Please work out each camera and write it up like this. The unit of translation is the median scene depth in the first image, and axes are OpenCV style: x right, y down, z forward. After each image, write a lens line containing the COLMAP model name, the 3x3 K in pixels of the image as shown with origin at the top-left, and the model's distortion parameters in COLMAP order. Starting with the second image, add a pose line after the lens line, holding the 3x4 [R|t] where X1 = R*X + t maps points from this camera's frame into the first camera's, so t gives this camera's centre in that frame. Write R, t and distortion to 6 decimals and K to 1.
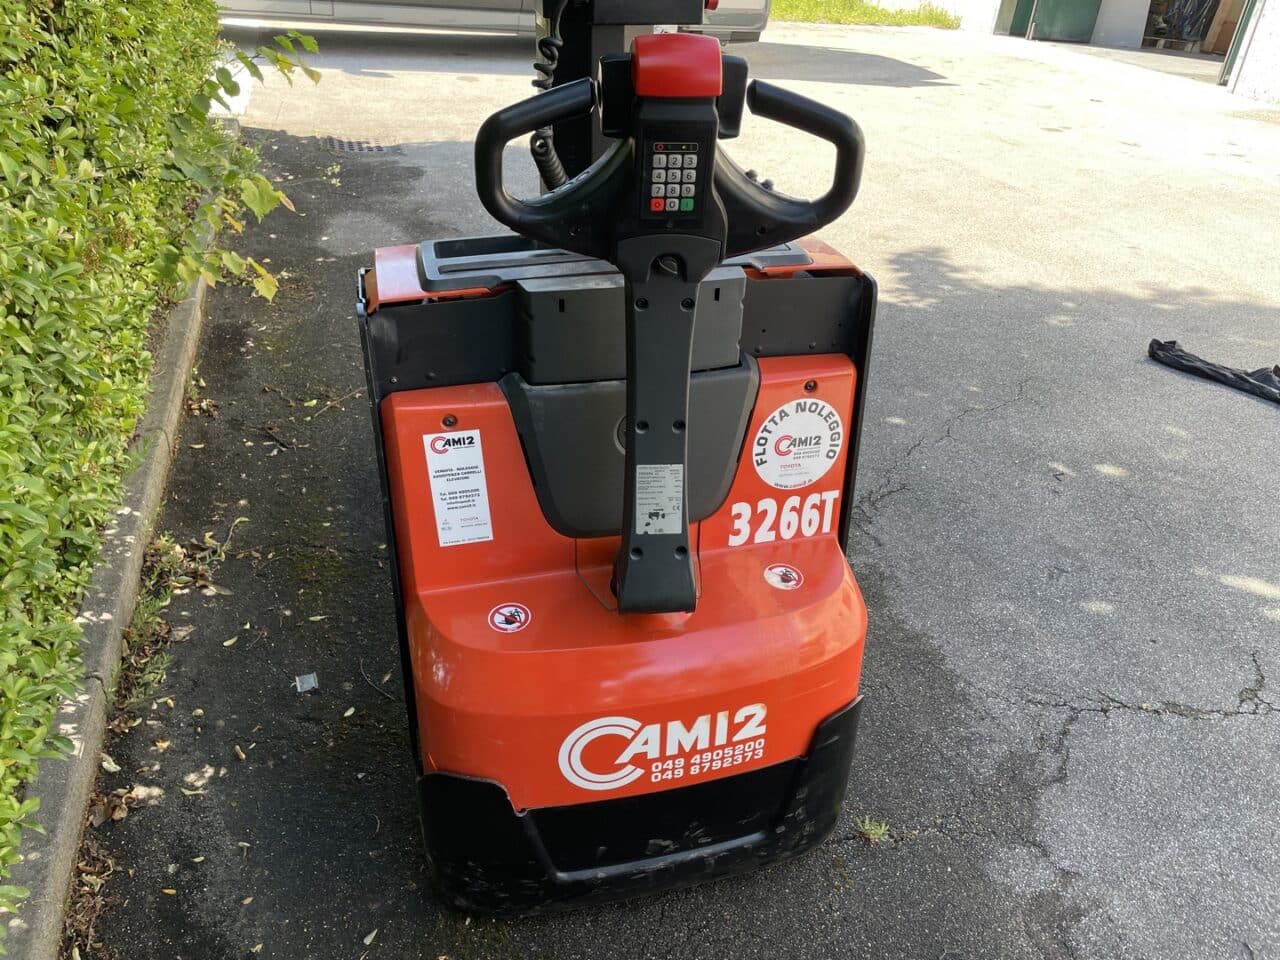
lens RADIAL K [[985.3, 0, 634.0], [0, 985.3, 479.0], [0, 0, 1]] dist [0.066365, -0.093161]
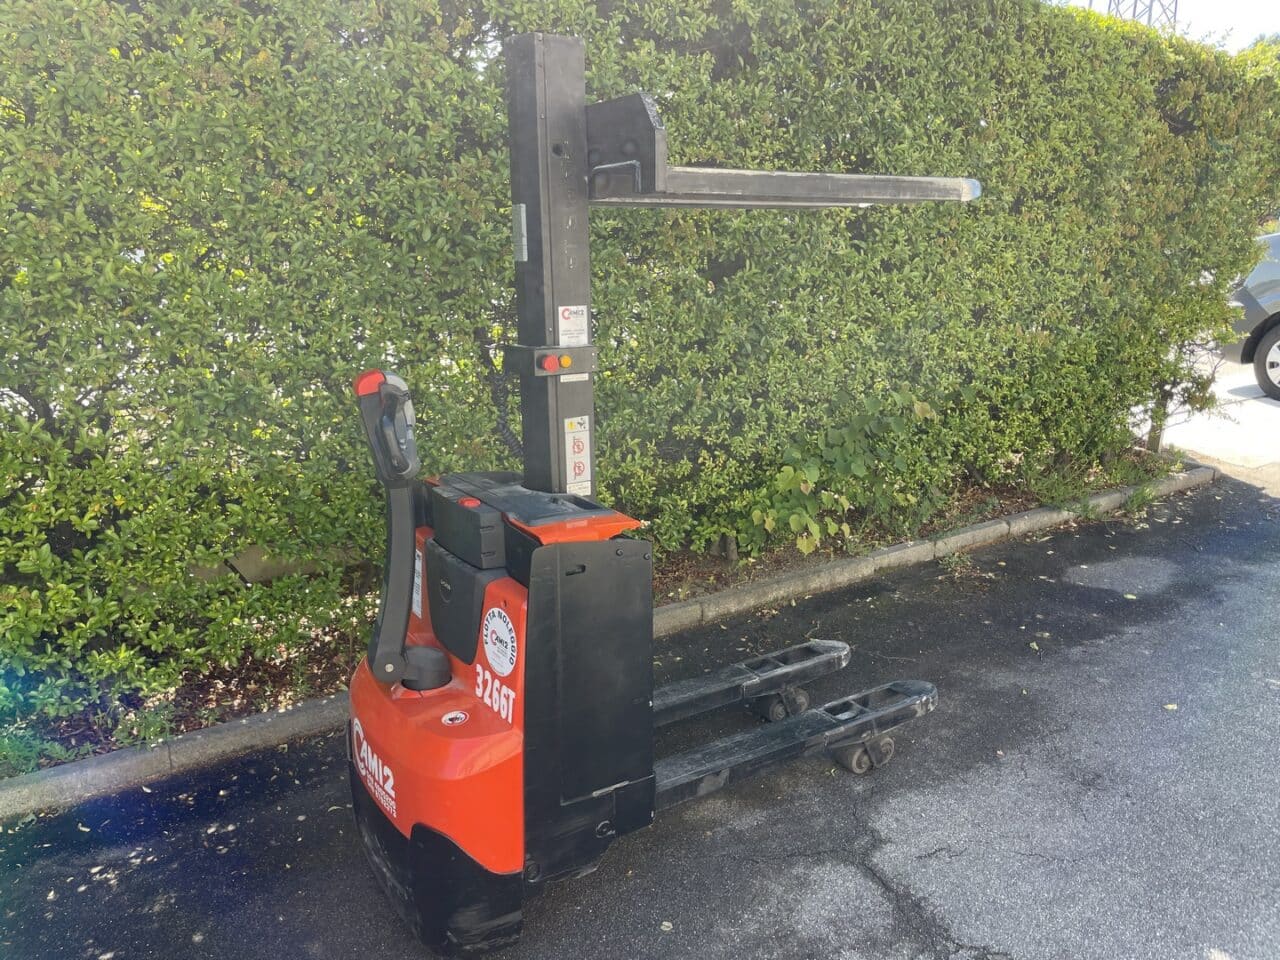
lens RADIAL K [[985.3, 0, 628.6], [0, 985.3, 484.7], [0, 0, 1]] dist [0.066365, -0.093161]
pose [[0.307292, 0.198695, -0.930641, 1.465973], [-0.472416, 0.880792, 0.032063, -0.358828], [0.826072, 0.429797, 0.364527, 0.508918]]
